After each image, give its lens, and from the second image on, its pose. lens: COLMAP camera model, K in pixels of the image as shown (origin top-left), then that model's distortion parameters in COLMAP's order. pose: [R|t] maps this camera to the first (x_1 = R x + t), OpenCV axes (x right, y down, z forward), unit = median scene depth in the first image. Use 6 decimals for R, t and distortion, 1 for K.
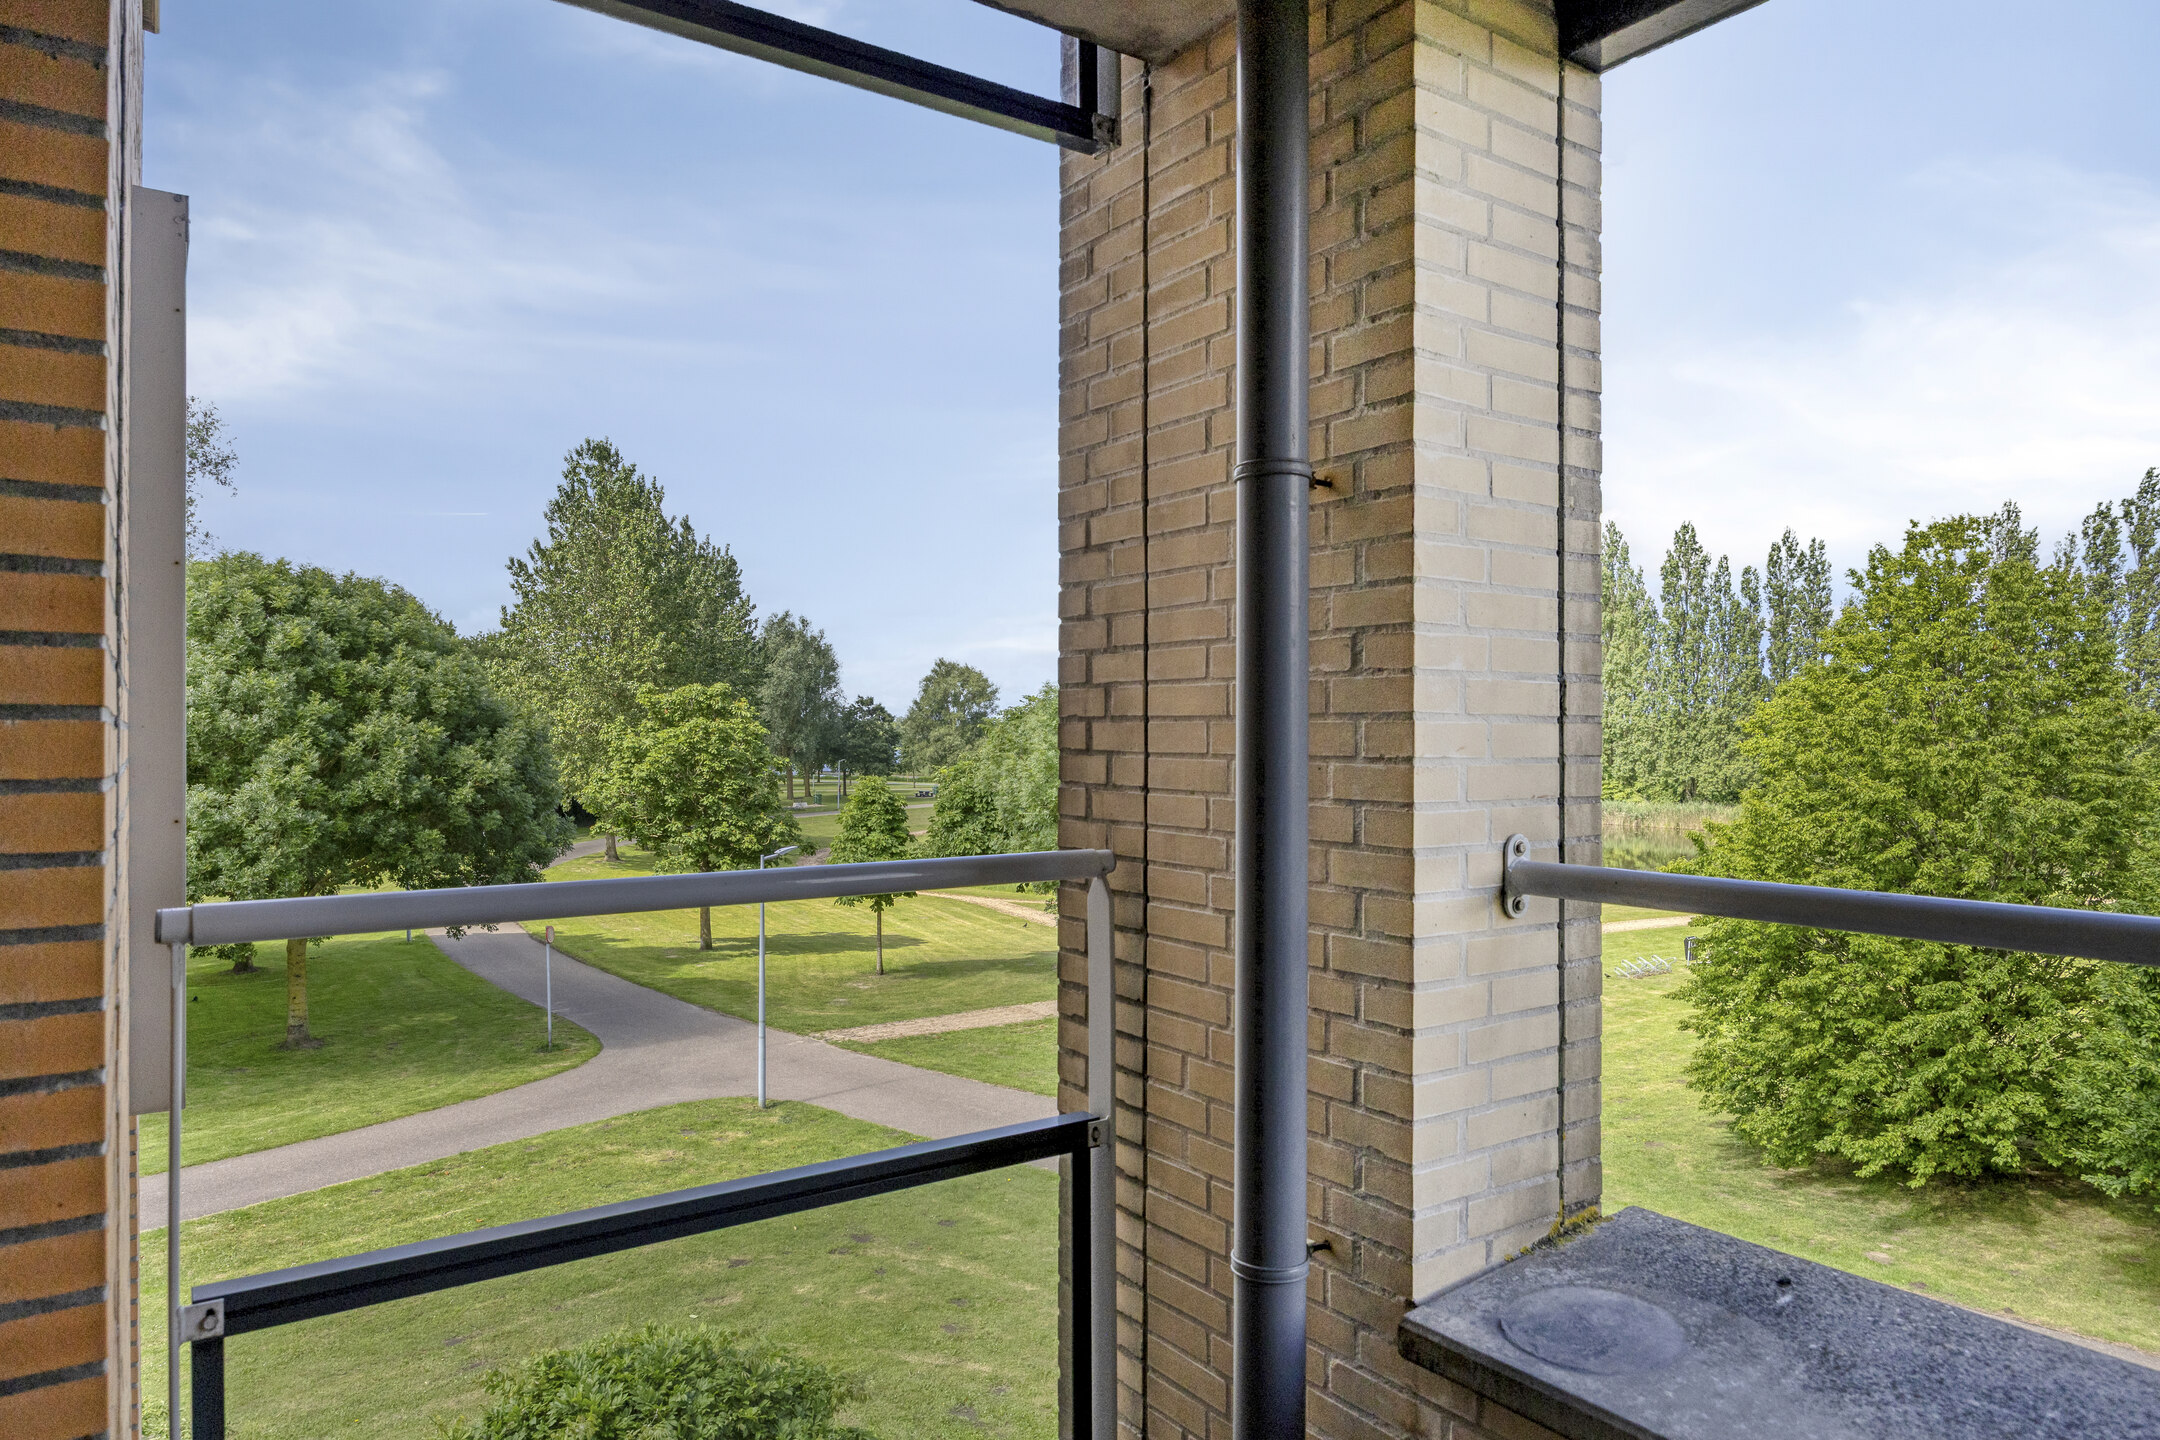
lens RADIAL K [[1351.3, 0, 1083.9], [0, 1351.3, 730.5], [0, 0, 1]] dist [-0.009960, 0.000604]
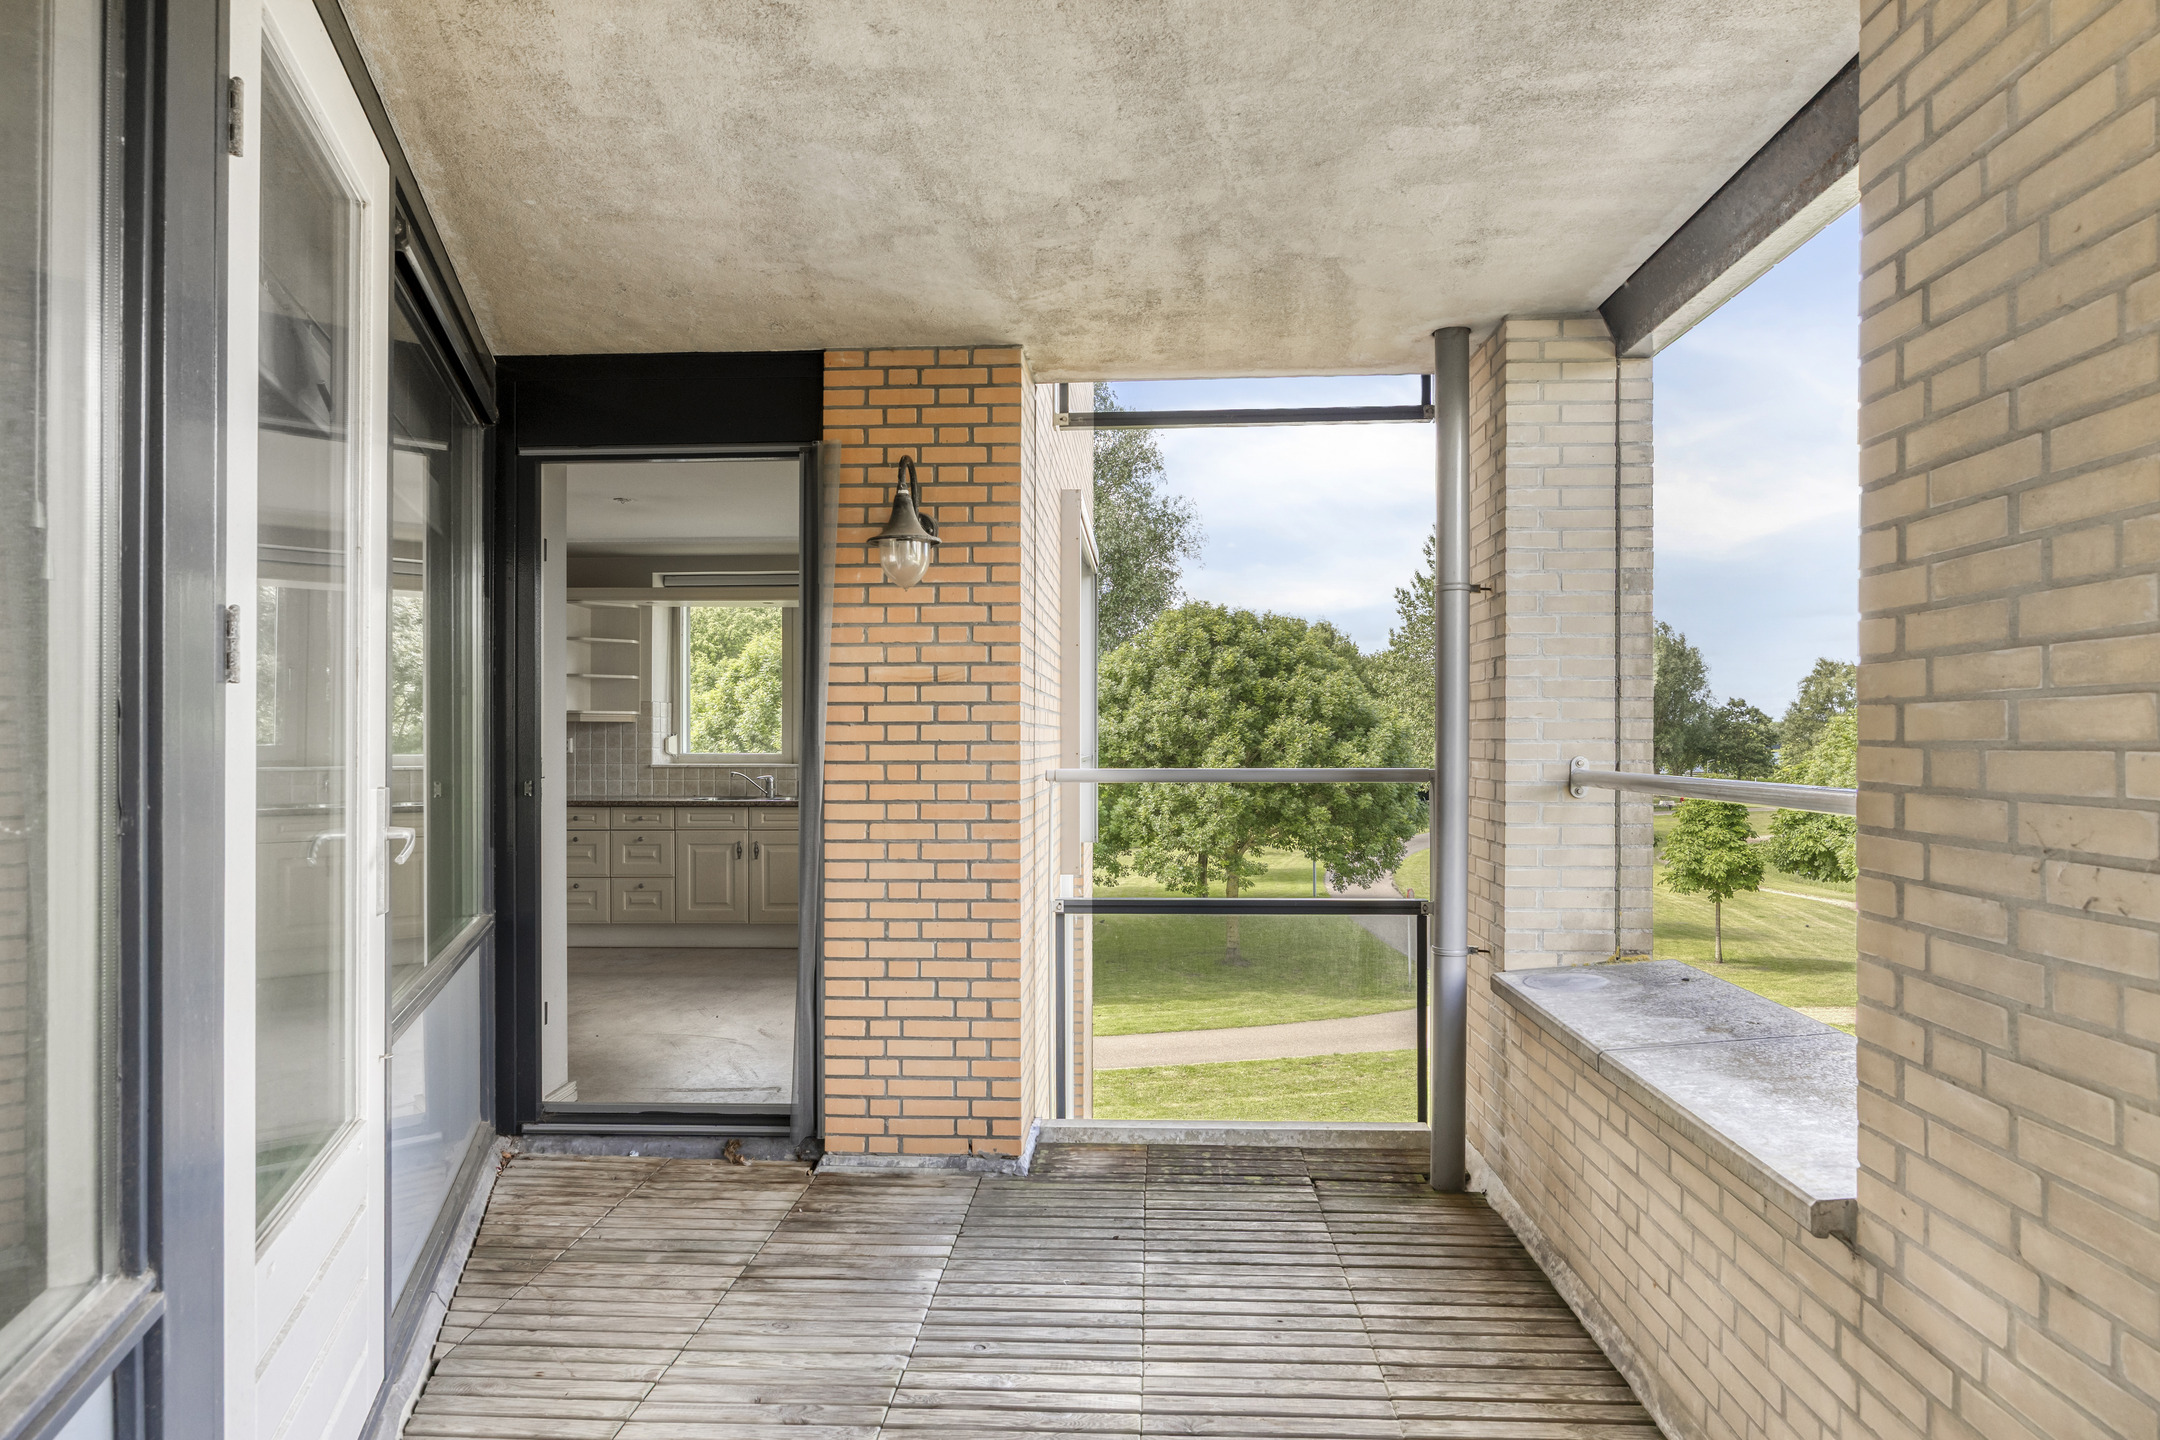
lens RADIAL K [[1228.8, 0, 1083.4], [0, 1228.8, 729.1], [0, 0, 1]] dist [-0.003831, -0.001362]
pose [[0.785667, -0.002812, -0.618643, 0.068541], [0.000638, 0.999993, -0.003735, 0.003370], [0.618649, 0.002540, 0.785663, -0.070680]]
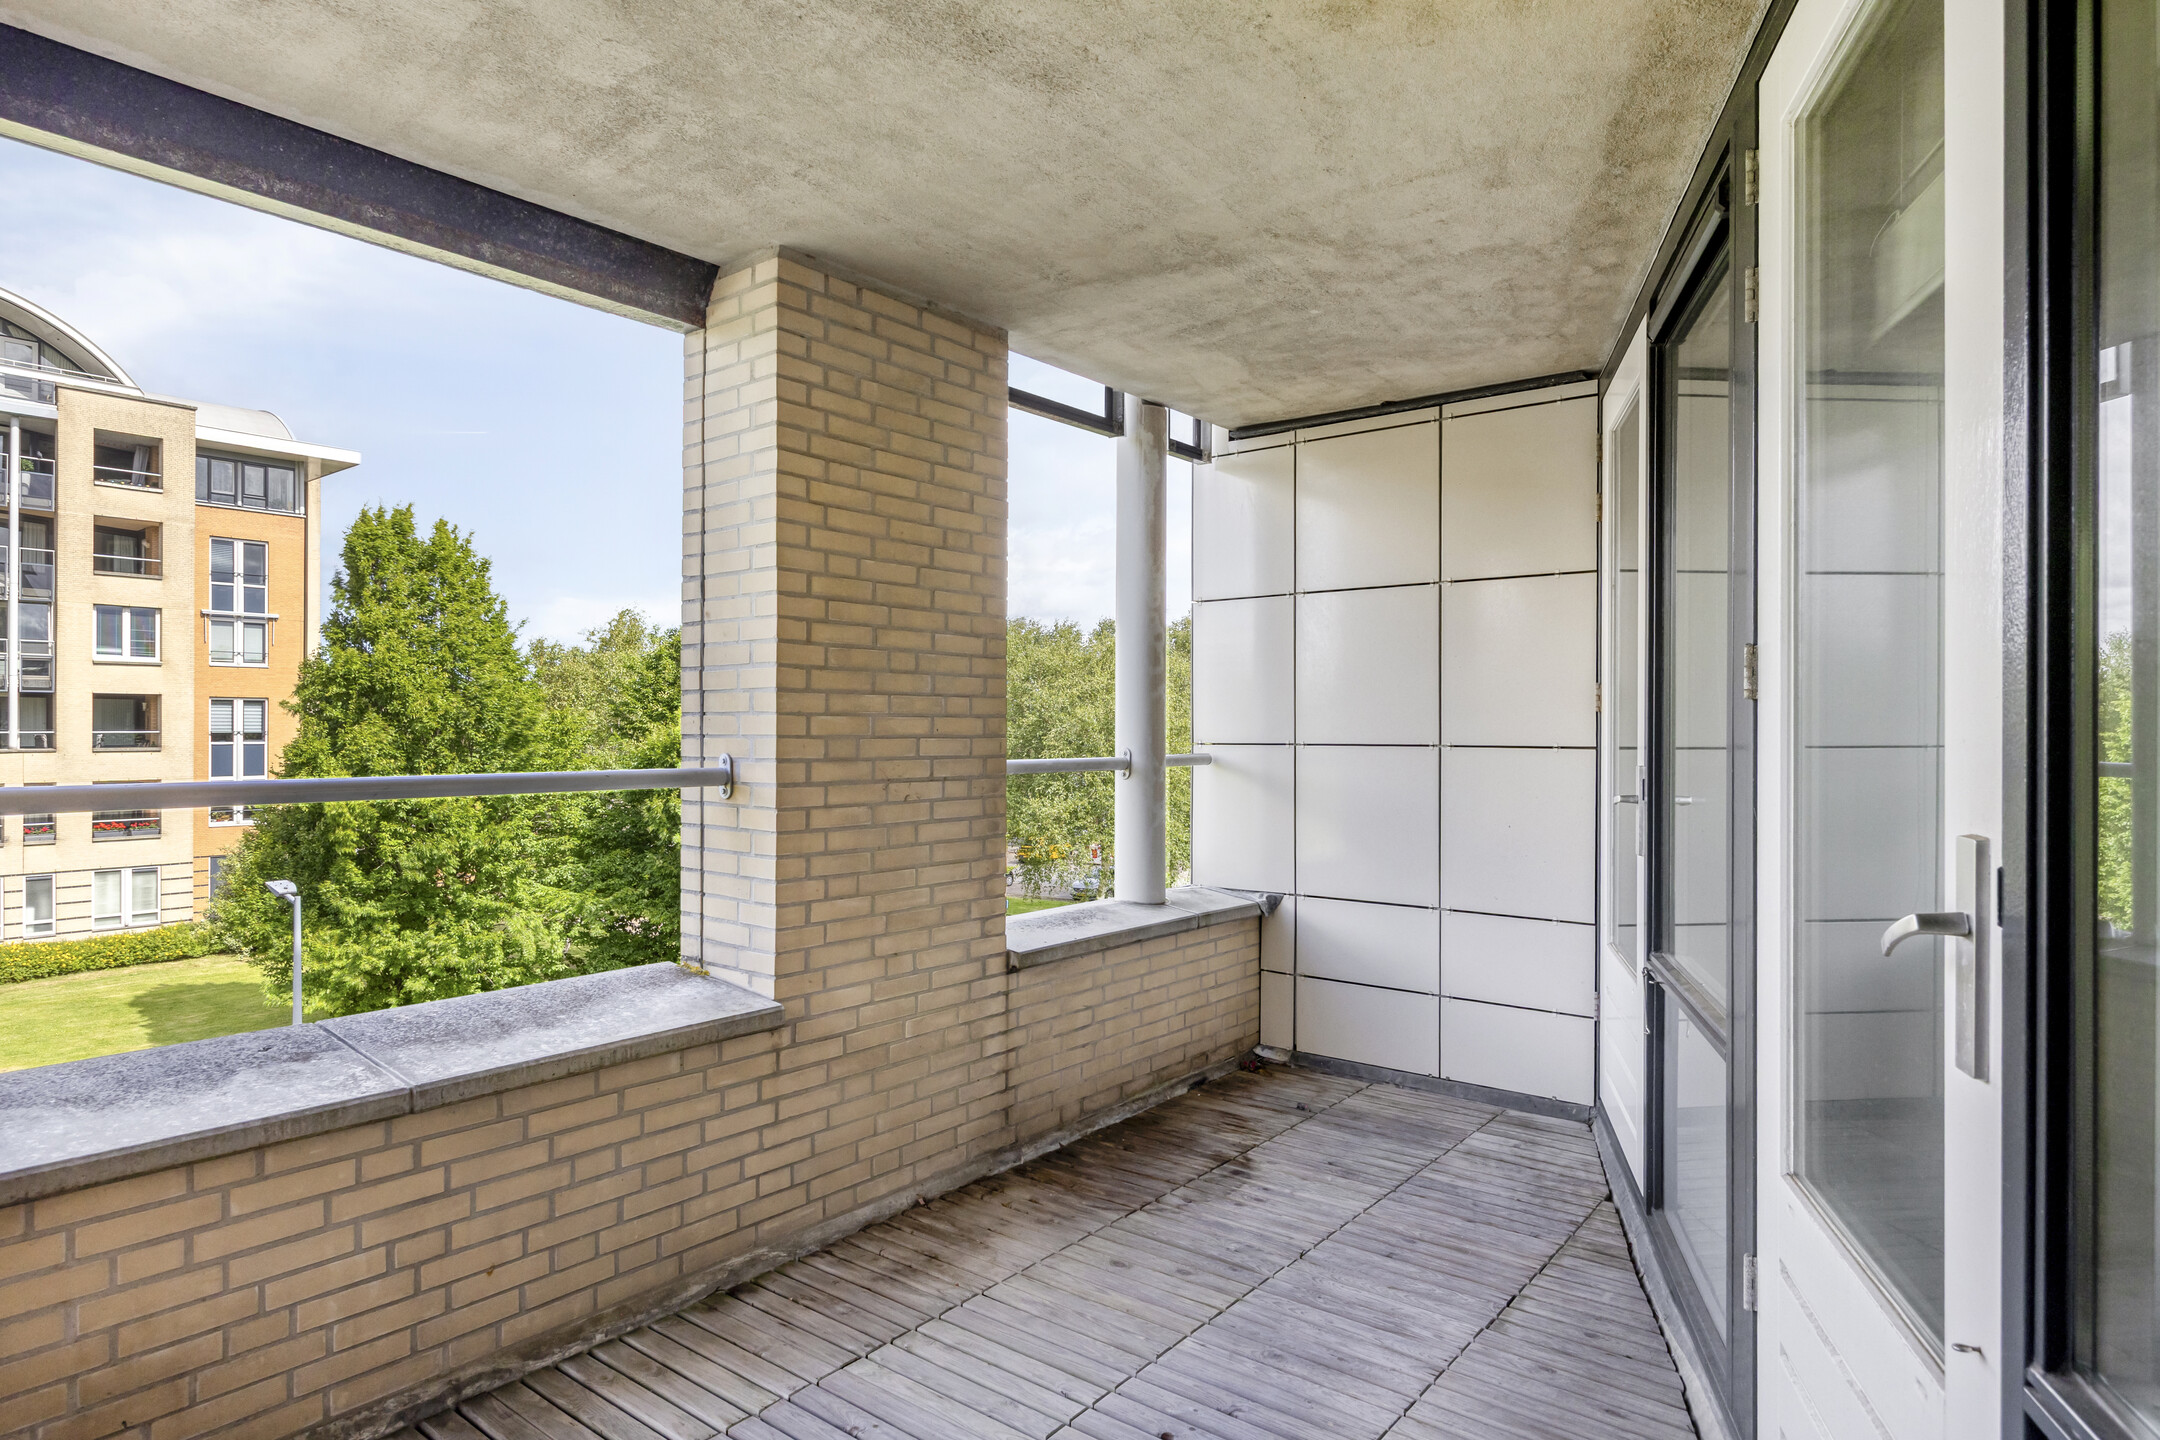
lens RADIAL K [[1228.8, 0, 1083.4], [0, 1228.8, 725.2], [0, 0, 1]] dist [-0.003831, -0.001362]
pose [[-0.287444, 0.002898, 0.957793, -0.172946], [-0.005318, 0.999975, -0.004622, 0.003029], [-0.957783, -0.006422, -0.287421, 0.087538]]
